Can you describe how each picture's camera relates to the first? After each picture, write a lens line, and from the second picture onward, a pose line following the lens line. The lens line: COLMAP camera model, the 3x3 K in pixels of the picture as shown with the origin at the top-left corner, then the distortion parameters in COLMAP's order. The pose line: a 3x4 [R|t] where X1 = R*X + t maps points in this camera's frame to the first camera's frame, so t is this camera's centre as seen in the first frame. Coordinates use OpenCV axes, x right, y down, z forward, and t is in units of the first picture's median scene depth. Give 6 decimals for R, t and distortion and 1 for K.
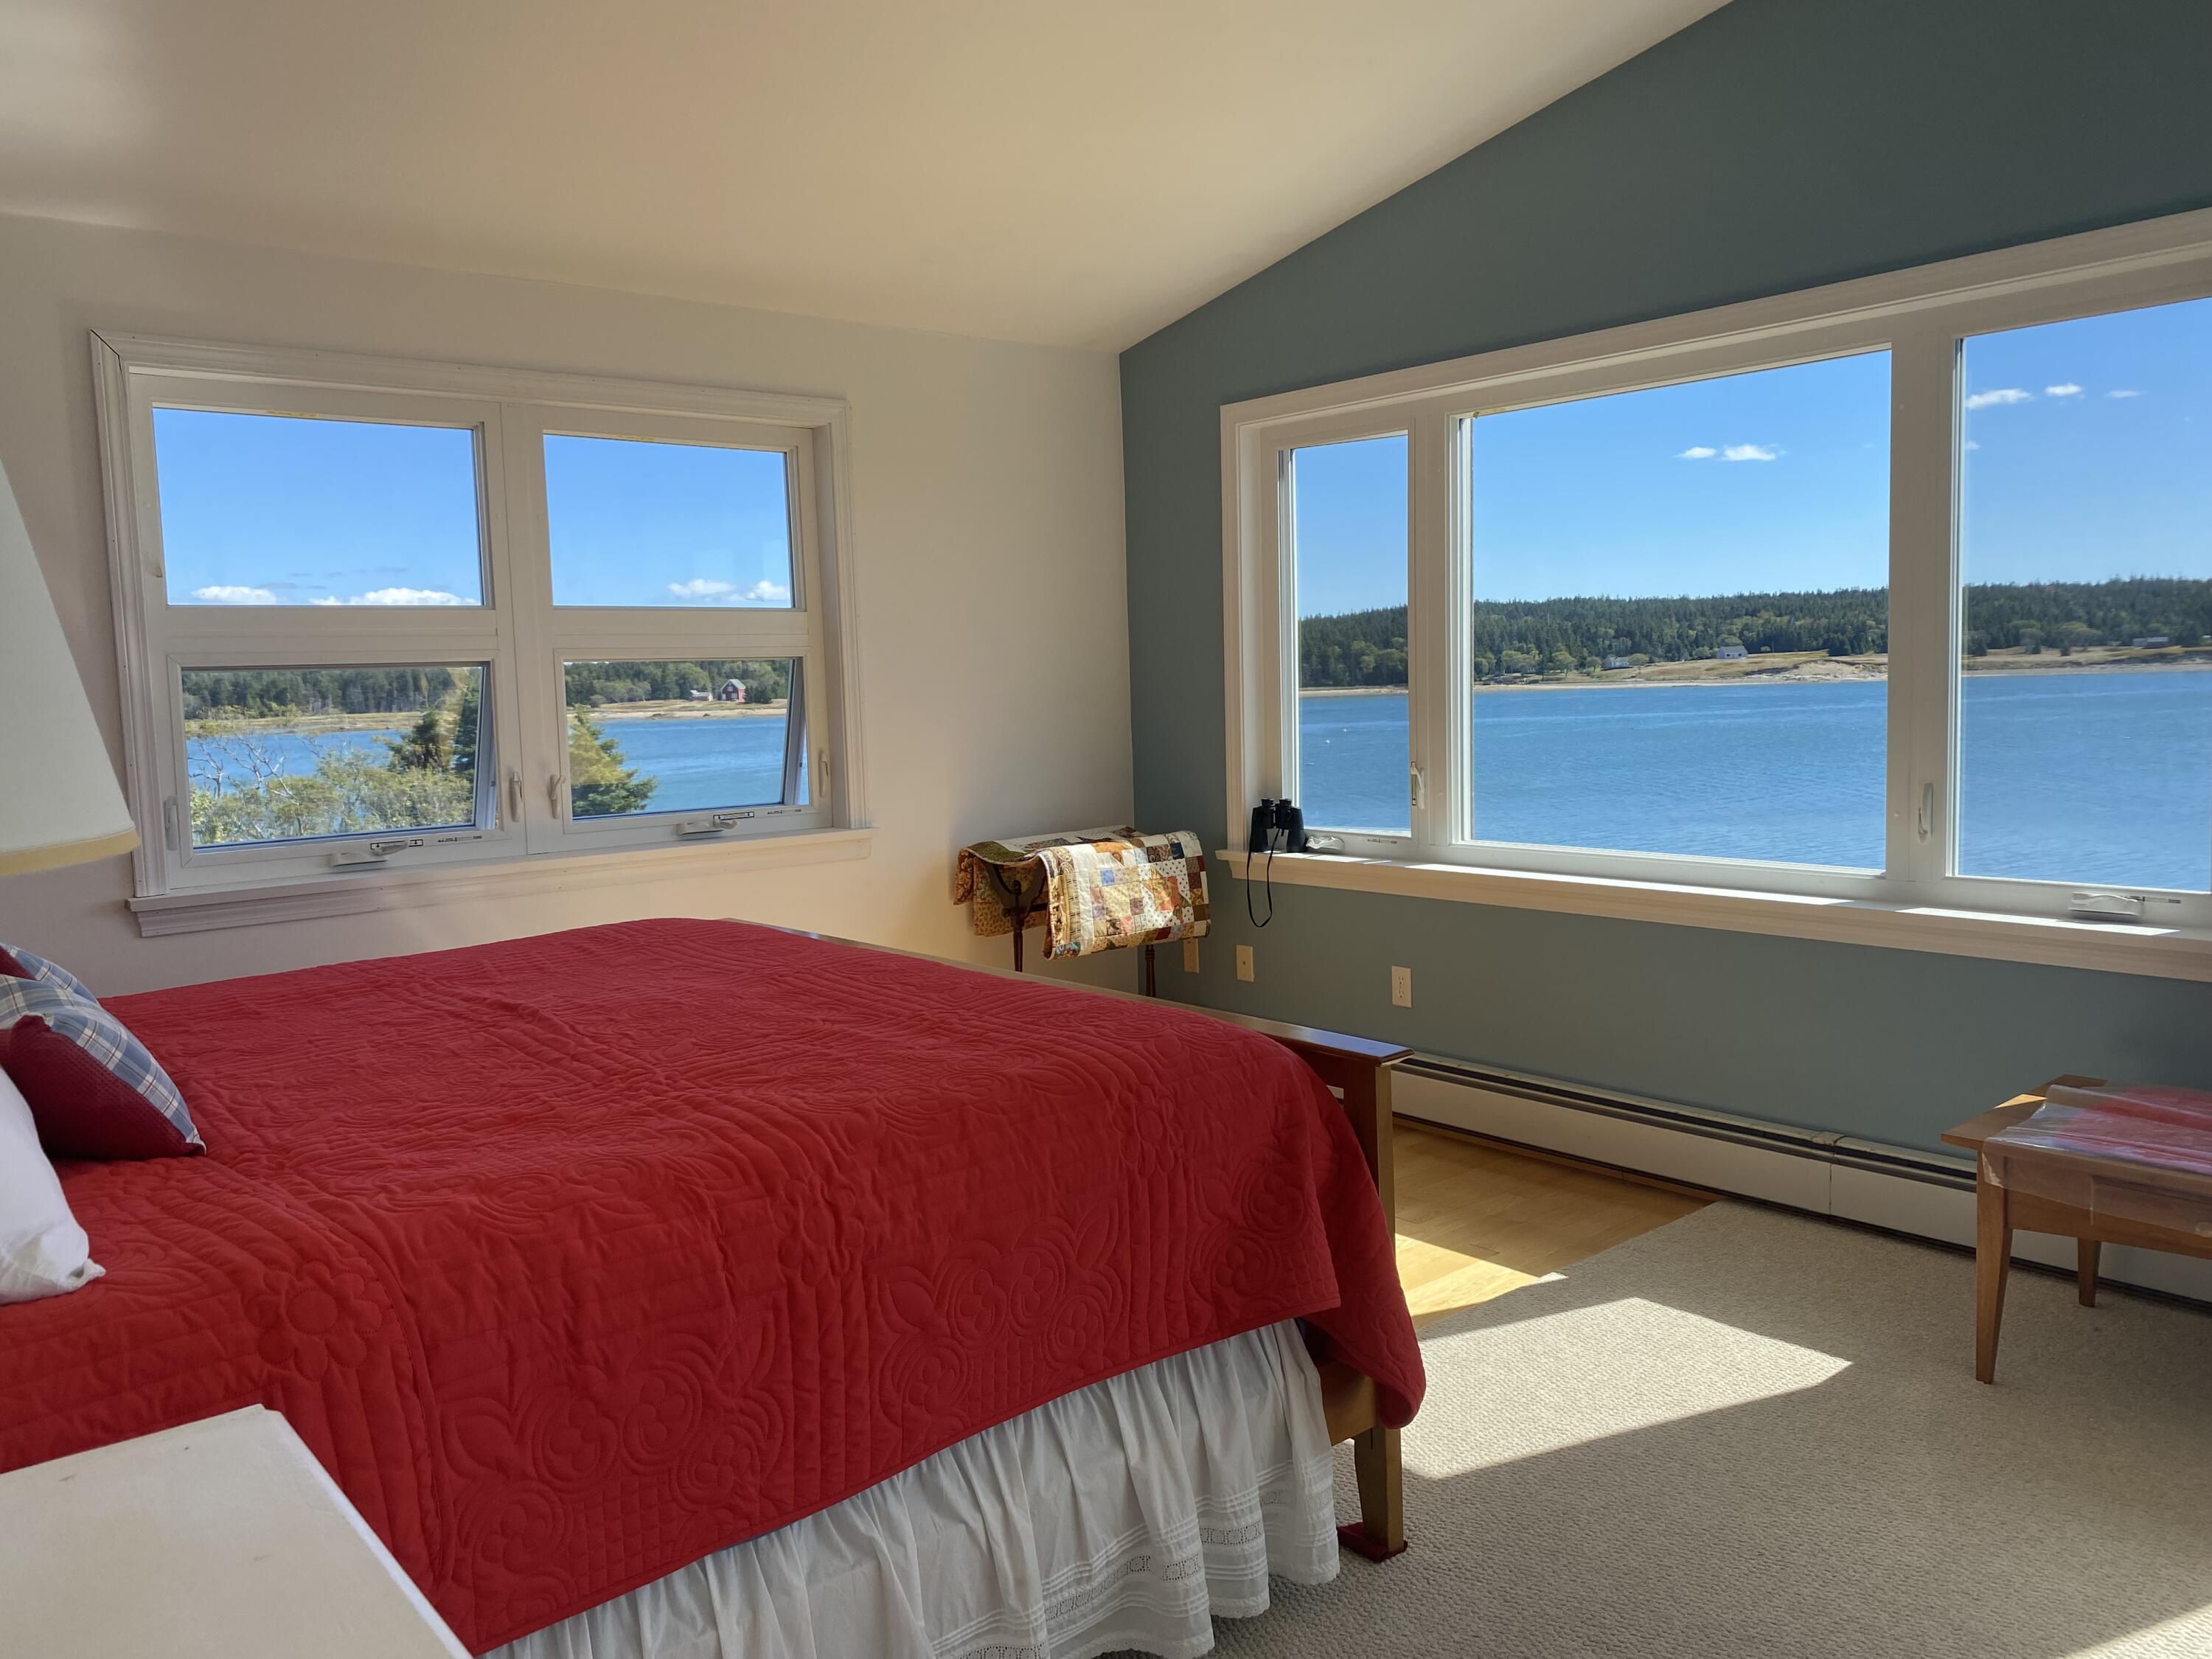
lens RADIAL K [[1665.1, 0, 1115.0], [0, 1665.1, 820.4], [0, 0, 1]] dist [0.008091, -0.016003]
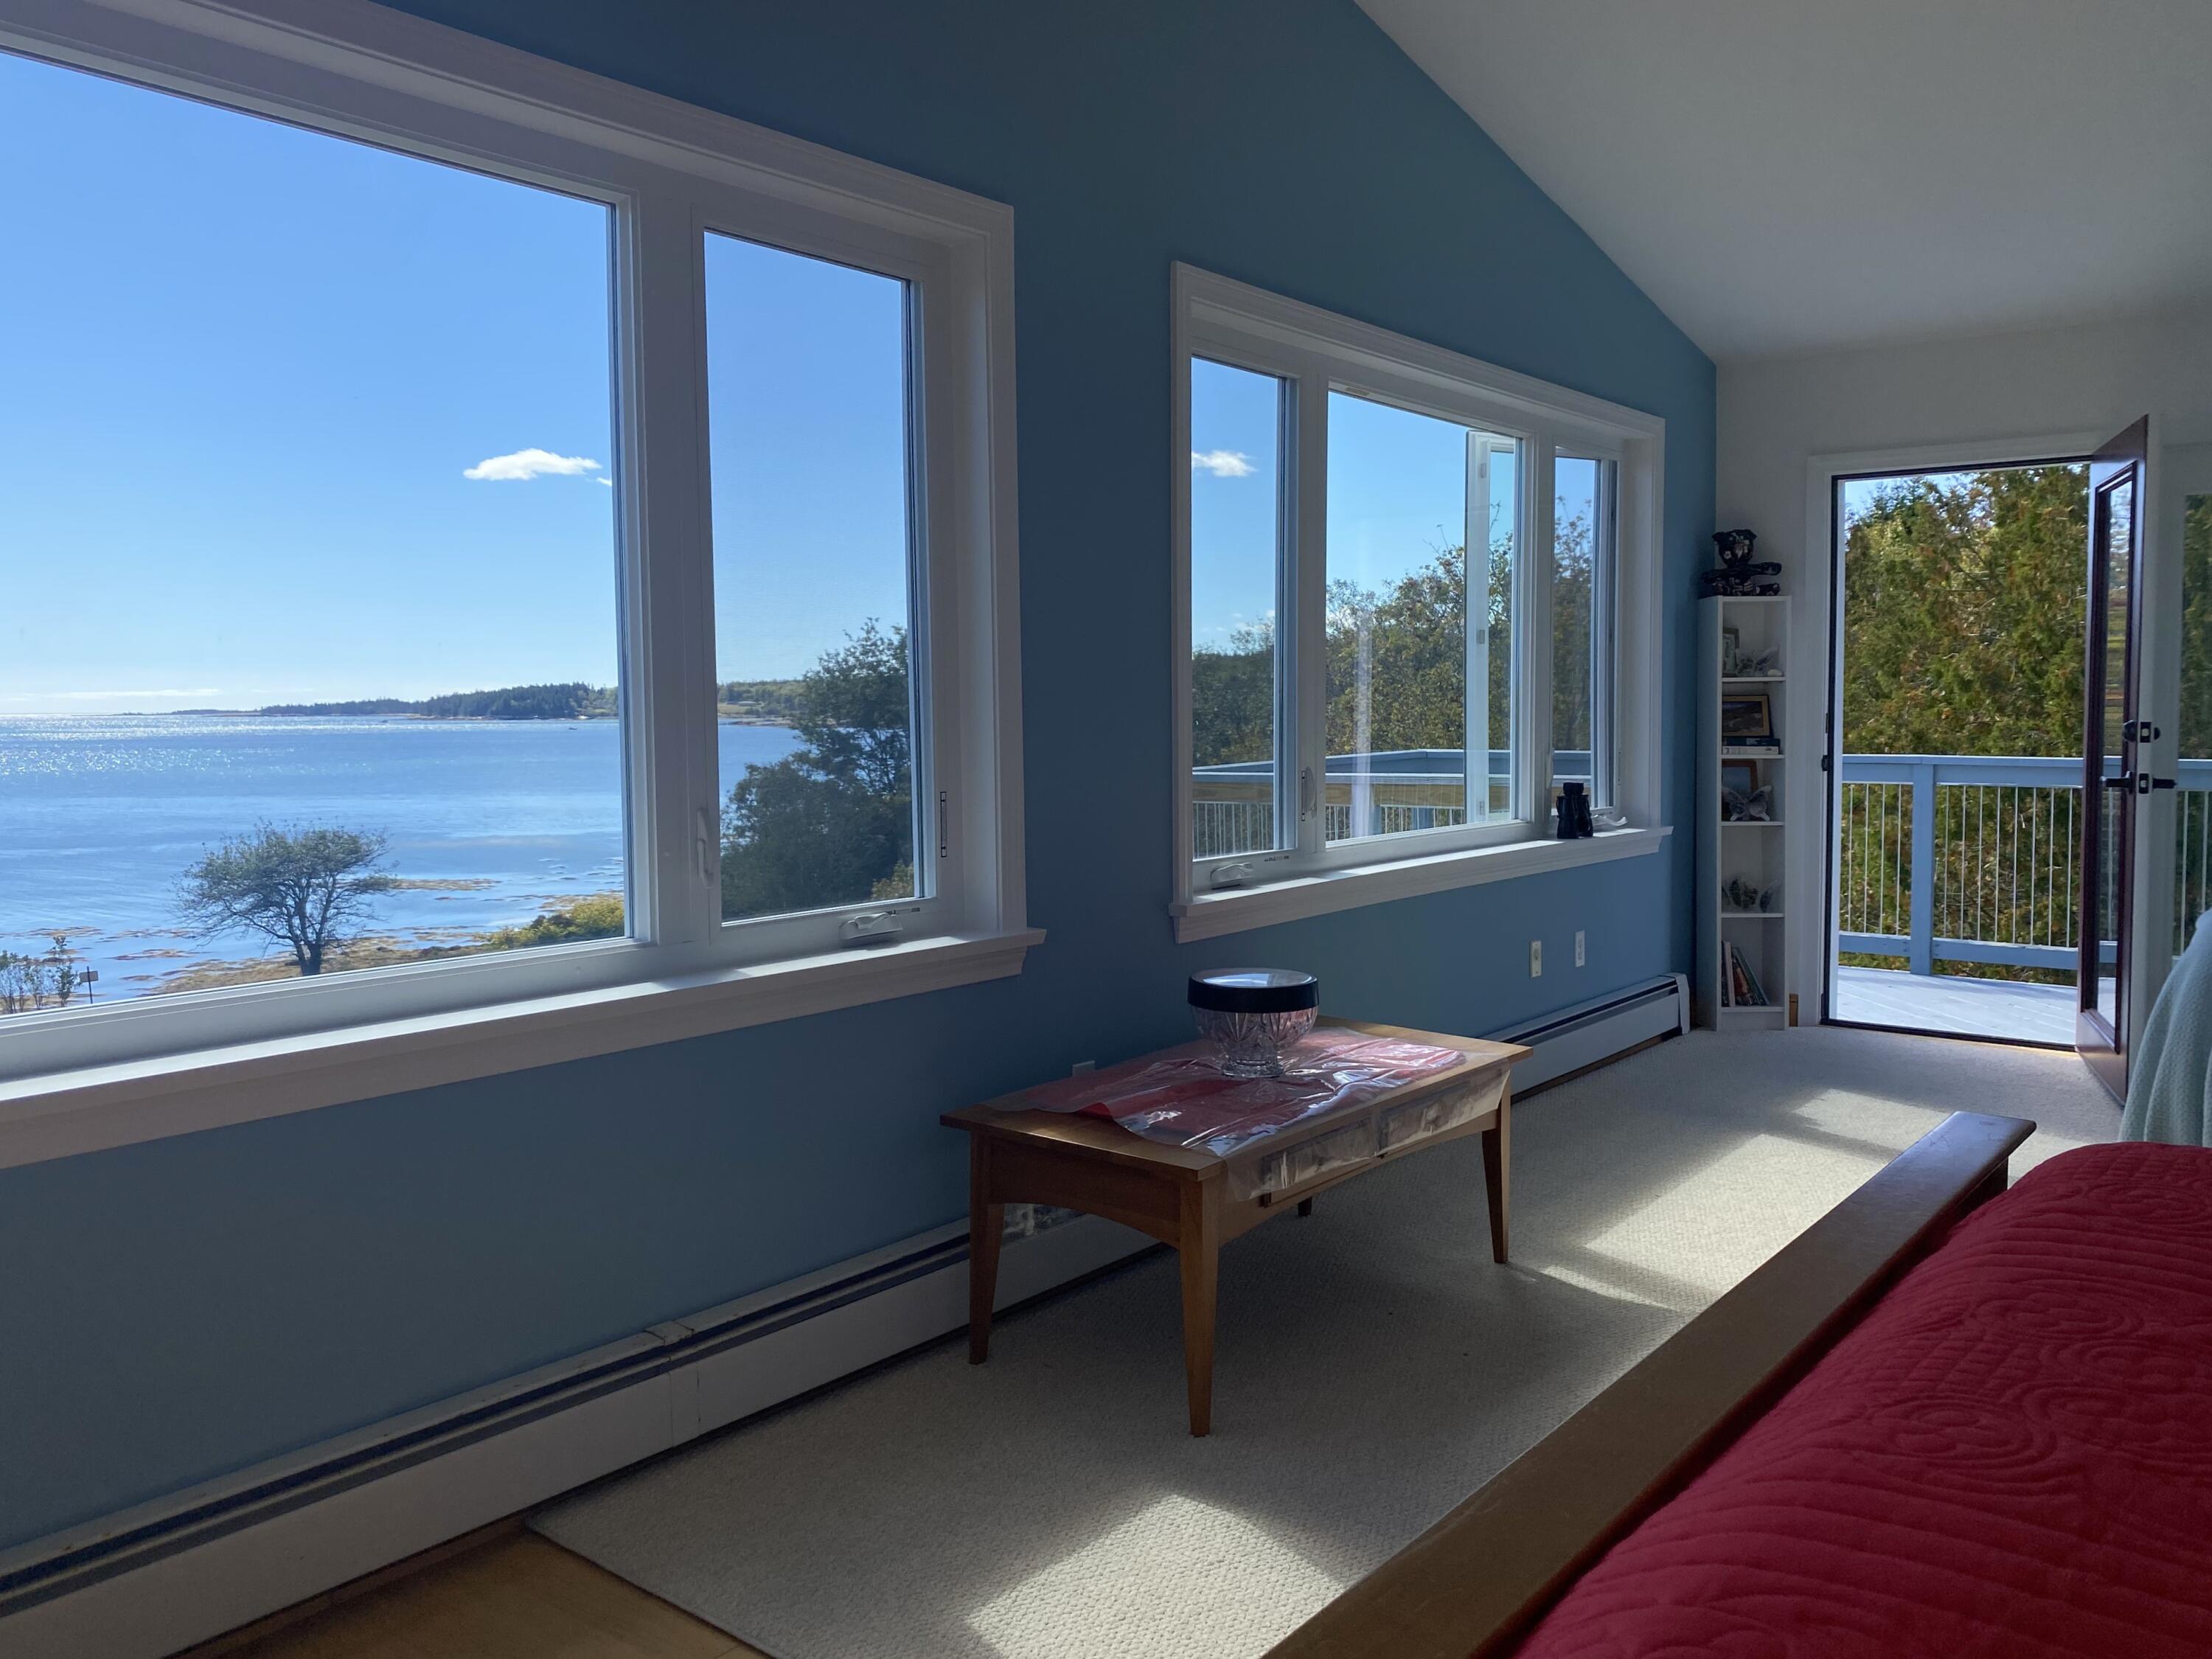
lens RADIAL K [[1743.6, 0, 1079.8], [0, 1743.6, 794.7], [0, 0, 1]] dist [-0.009778, 0.002171]
pose [[-0.189755, -0.020144, 0.981625, -0.274572], [0.102889, 0.993877, 0.040285, -0.036716], [-0.976426, 0.108642, -0.186520, 0.863347]]
